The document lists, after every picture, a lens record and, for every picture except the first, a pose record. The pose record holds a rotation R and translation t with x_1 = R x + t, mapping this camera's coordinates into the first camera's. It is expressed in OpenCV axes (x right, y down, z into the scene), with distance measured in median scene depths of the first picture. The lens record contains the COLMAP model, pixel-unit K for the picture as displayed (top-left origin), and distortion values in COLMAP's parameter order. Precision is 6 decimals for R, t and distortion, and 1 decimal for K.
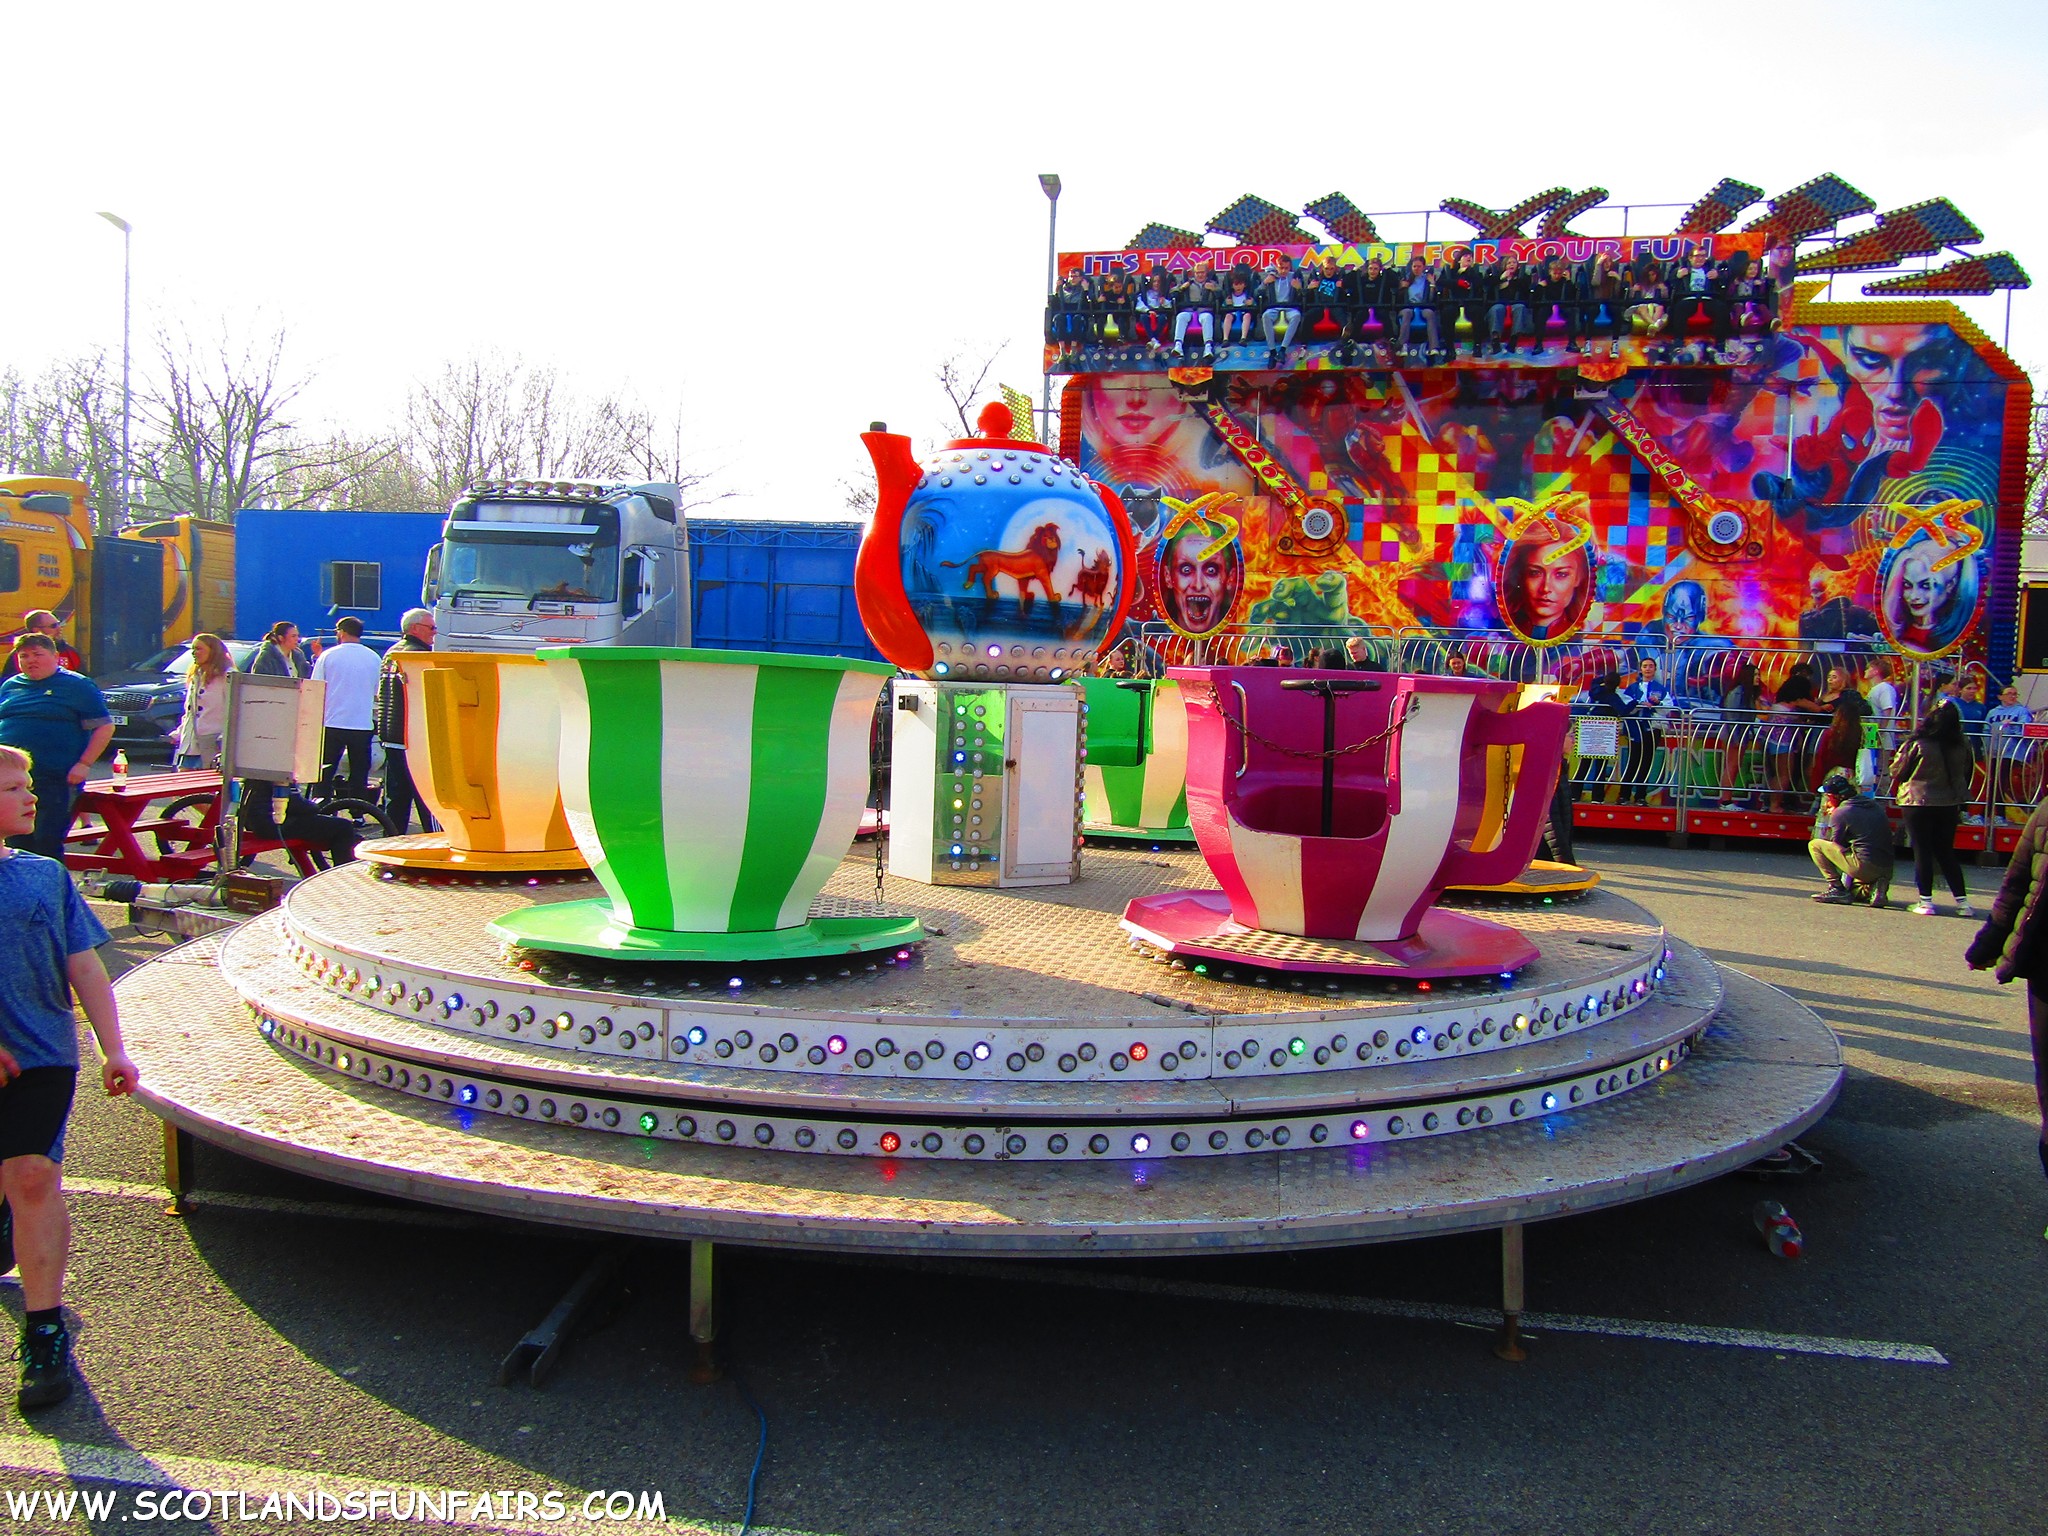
lens RADIAL K [[1456.4, 0, 1024.6], [0, 1456.4, 767.0], [0, 0, 1]] dist [-0.017819, 0.008144]
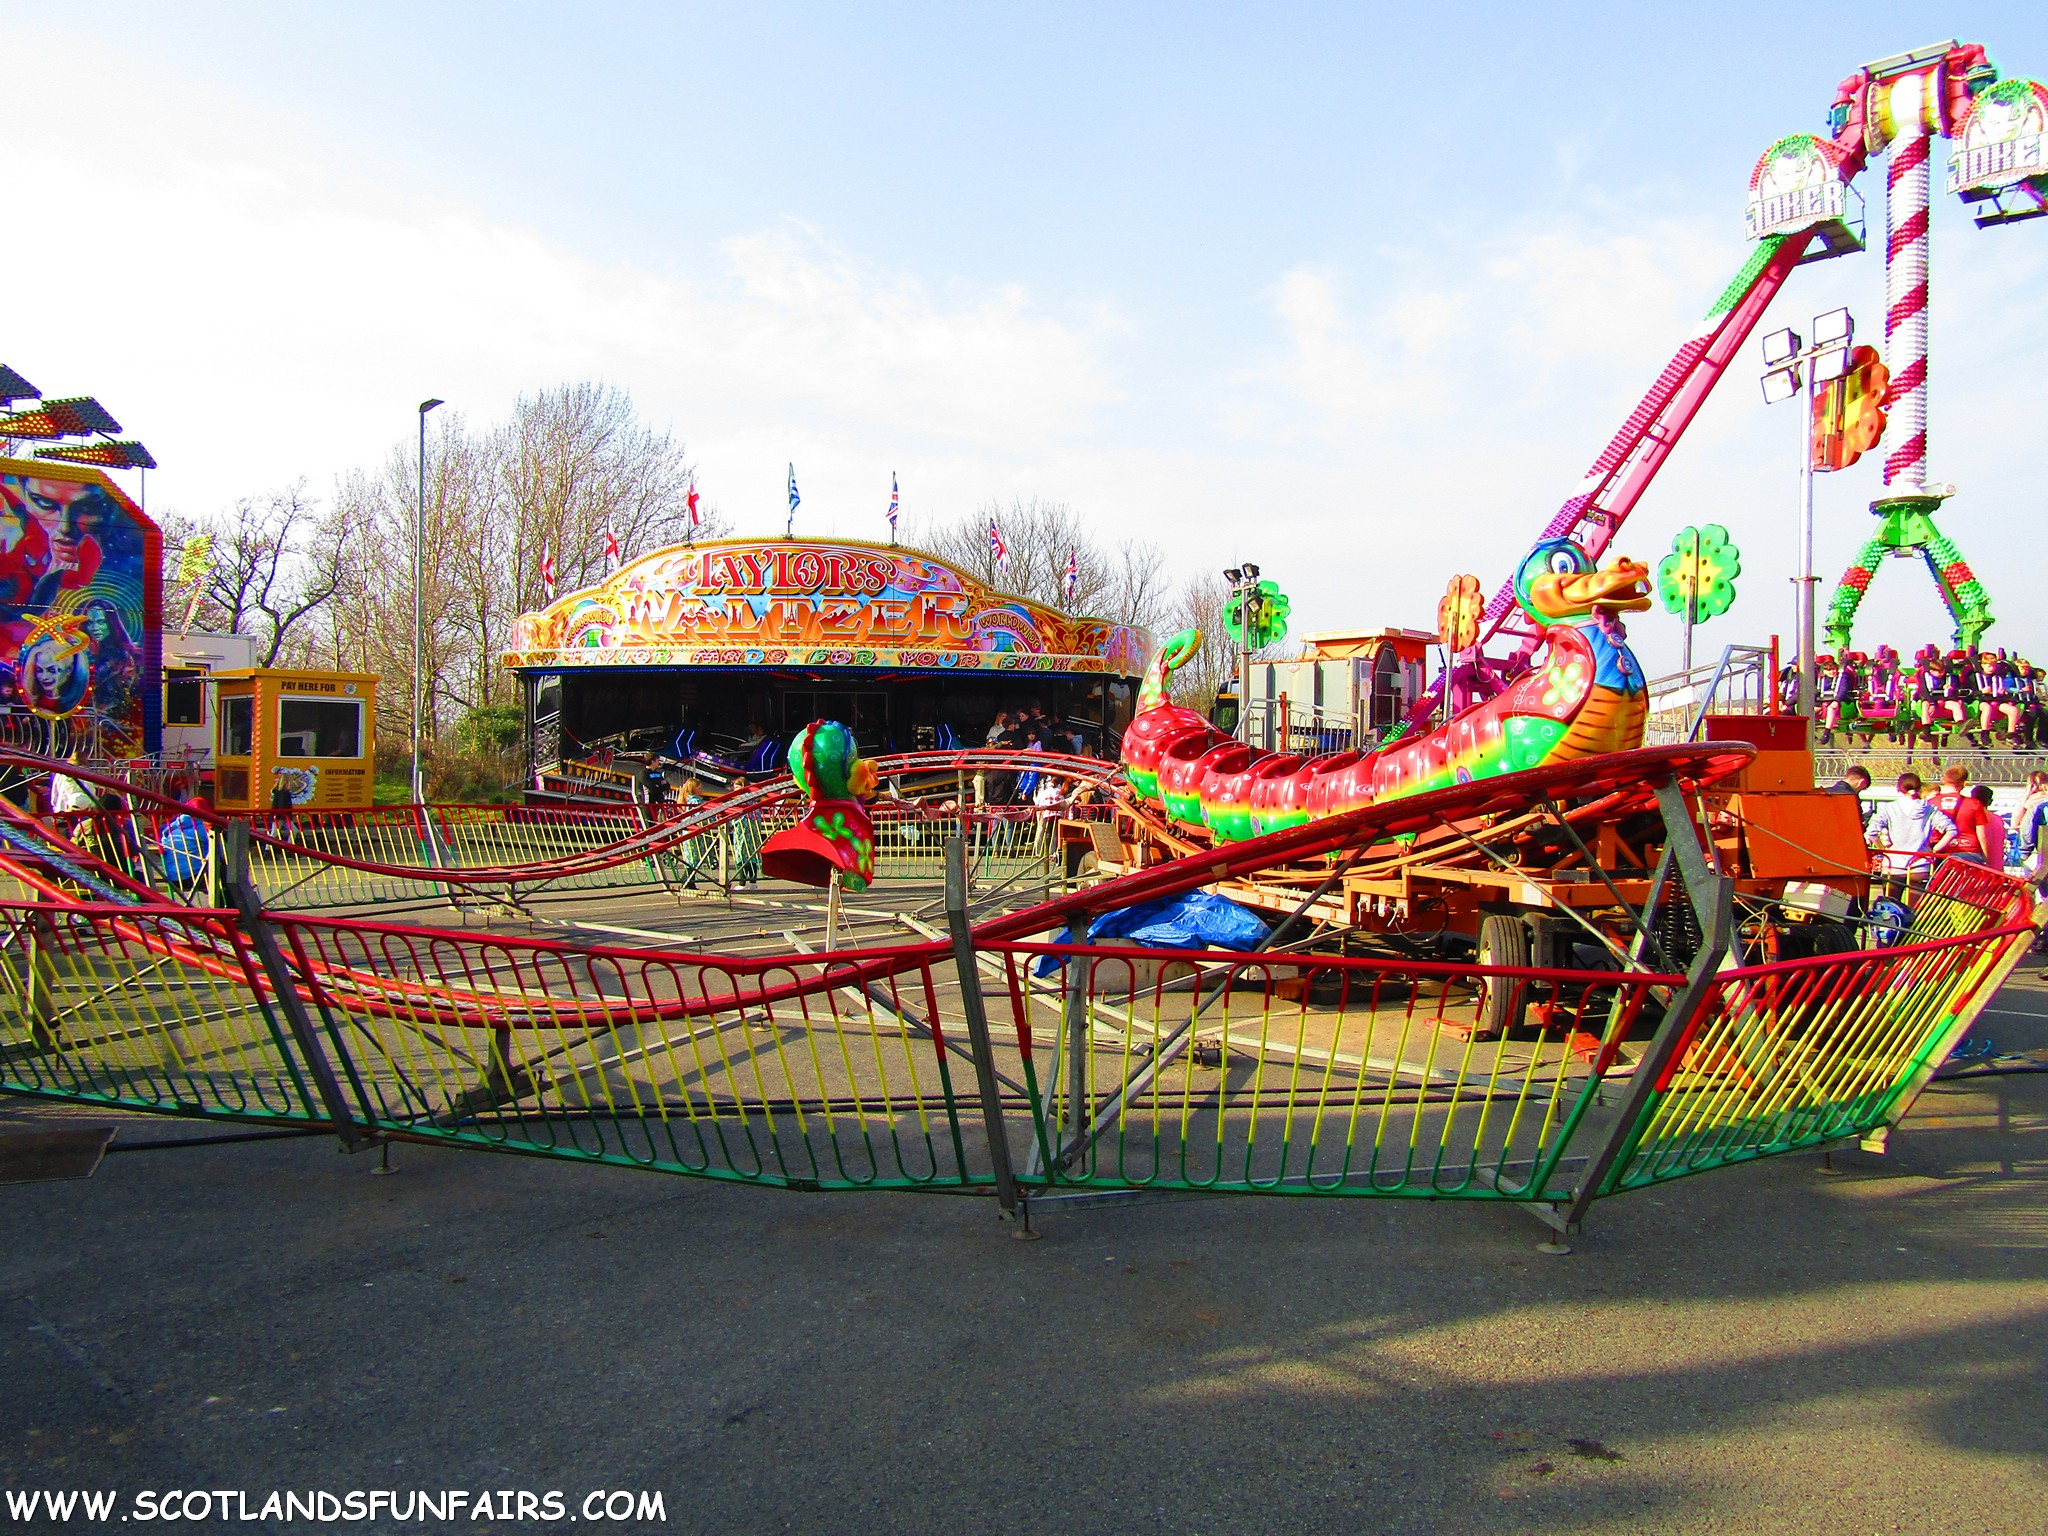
lens RADIAL K [[1456.4, 0, 1017.2], [0, 1456.4, 772.6], [0, 0, 1]] dist [-0.017819, 0.008144]
pose [[0.568530, -0.036148, 0.821868, -0.038448], [0.058907, 0.998258, 0.003157, 0.028954], [-0.820551, 0.046619, 0.569669, -0.556858]]
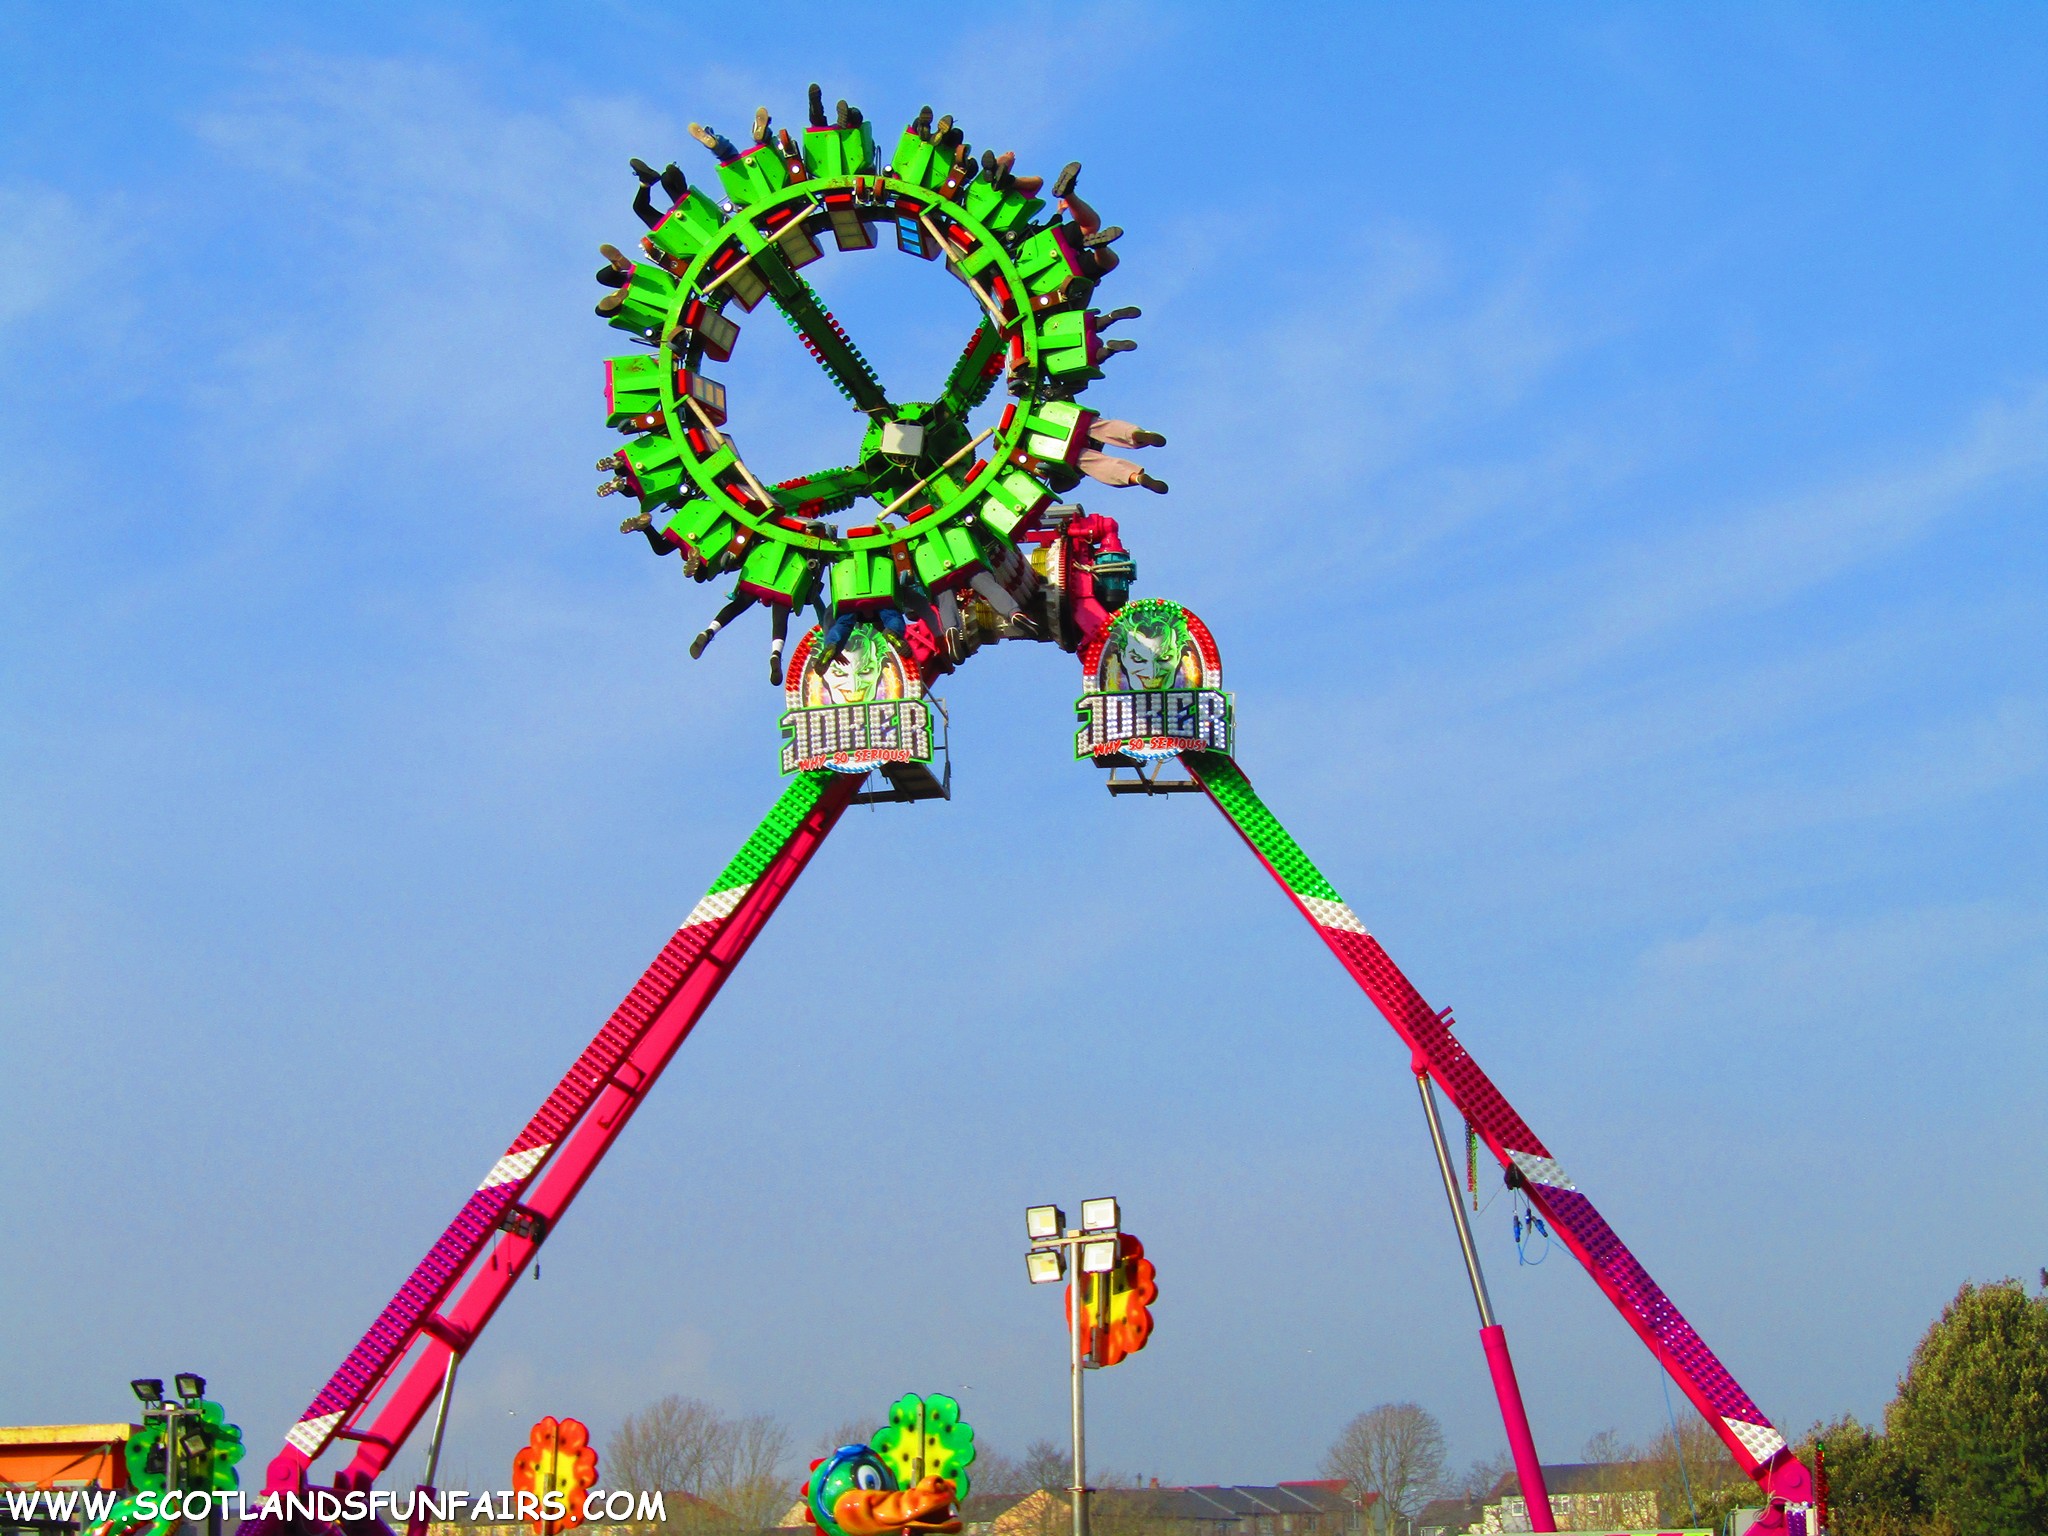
lens RADIAL K [[4632.6, 0, 1020.1], [0, 4632.6, 763.3], [0, 0, 1]] dist [0.000818, 0.000000]
pose [[0.002680, 0.160551, 0.987024, -0.958478], [0.067013, 0.984780, -0.160368, -0.014382], [-0.997749, 0.066573, -0.008120, -0.480524]]
